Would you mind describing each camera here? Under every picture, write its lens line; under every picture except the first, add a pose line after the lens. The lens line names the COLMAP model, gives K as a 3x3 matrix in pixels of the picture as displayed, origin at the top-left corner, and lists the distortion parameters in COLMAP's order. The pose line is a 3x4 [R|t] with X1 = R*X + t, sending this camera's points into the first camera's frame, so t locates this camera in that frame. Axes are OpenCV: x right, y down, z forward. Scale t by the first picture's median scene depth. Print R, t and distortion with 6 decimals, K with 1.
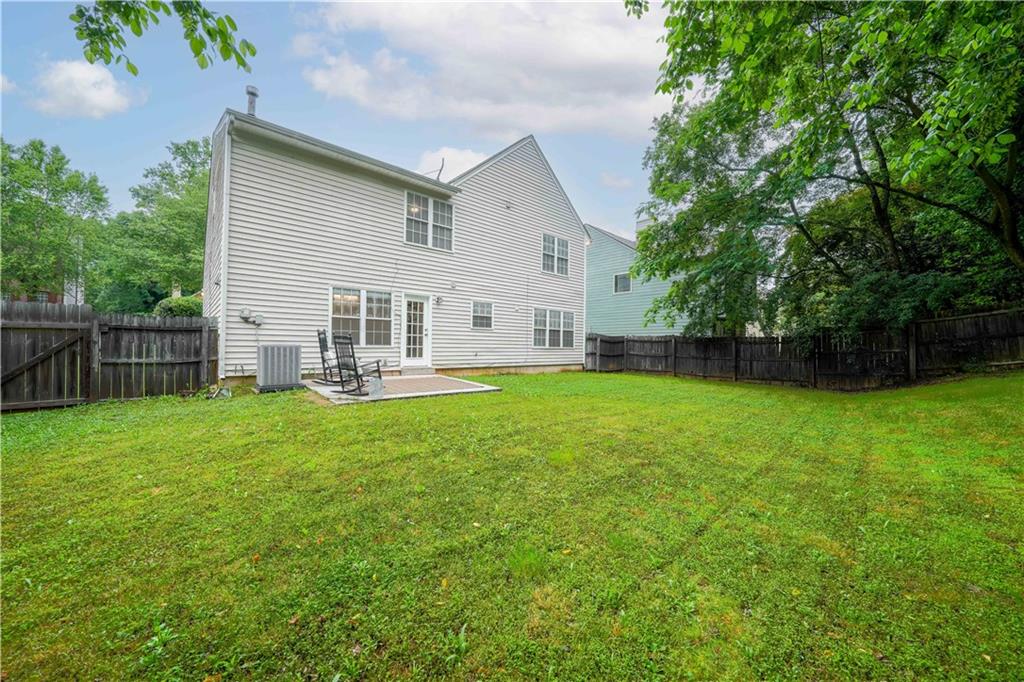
lens RADIAL K [[367.9, 0, 507.9], [0, 367.9, 341.5], [0, 0, 1]] dist [-0.012908, 0.000065]
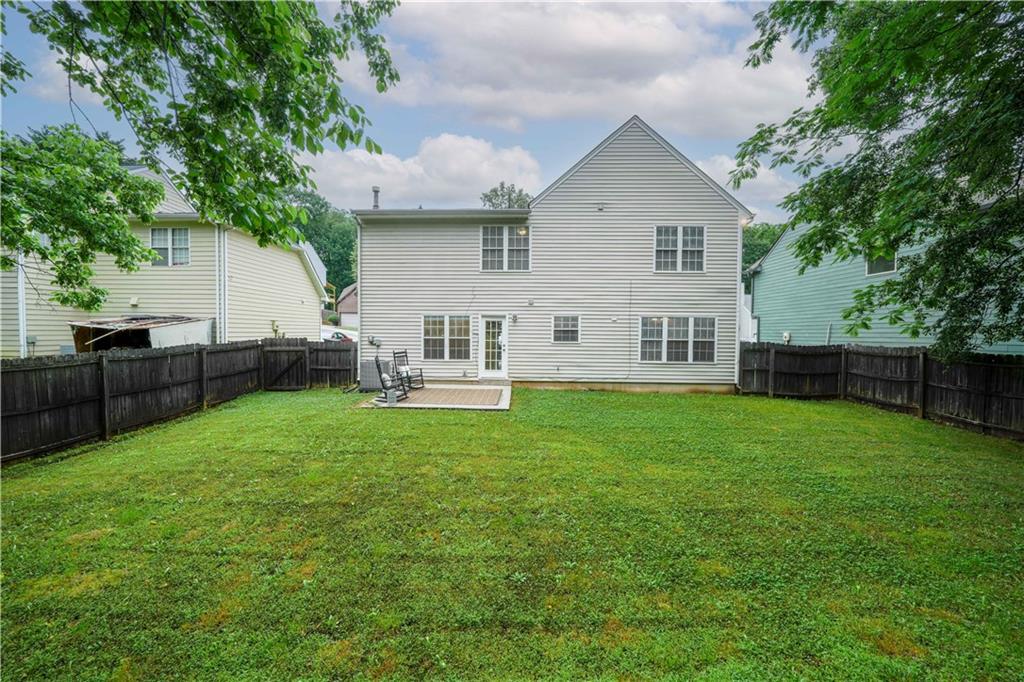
lens RADIAL K [[367.9, 0, 508.2], [0, 367.9, 341.9], [0, 0, 1]] dist [-0.012908, 0.000065]
pose [[0.724907, 0.009582, -0.688780, 0.530103], [0.008393, 0.999706, 0.022741, -0.064694], [0.688795, -0.022266, 0.724614, 0.190535]]
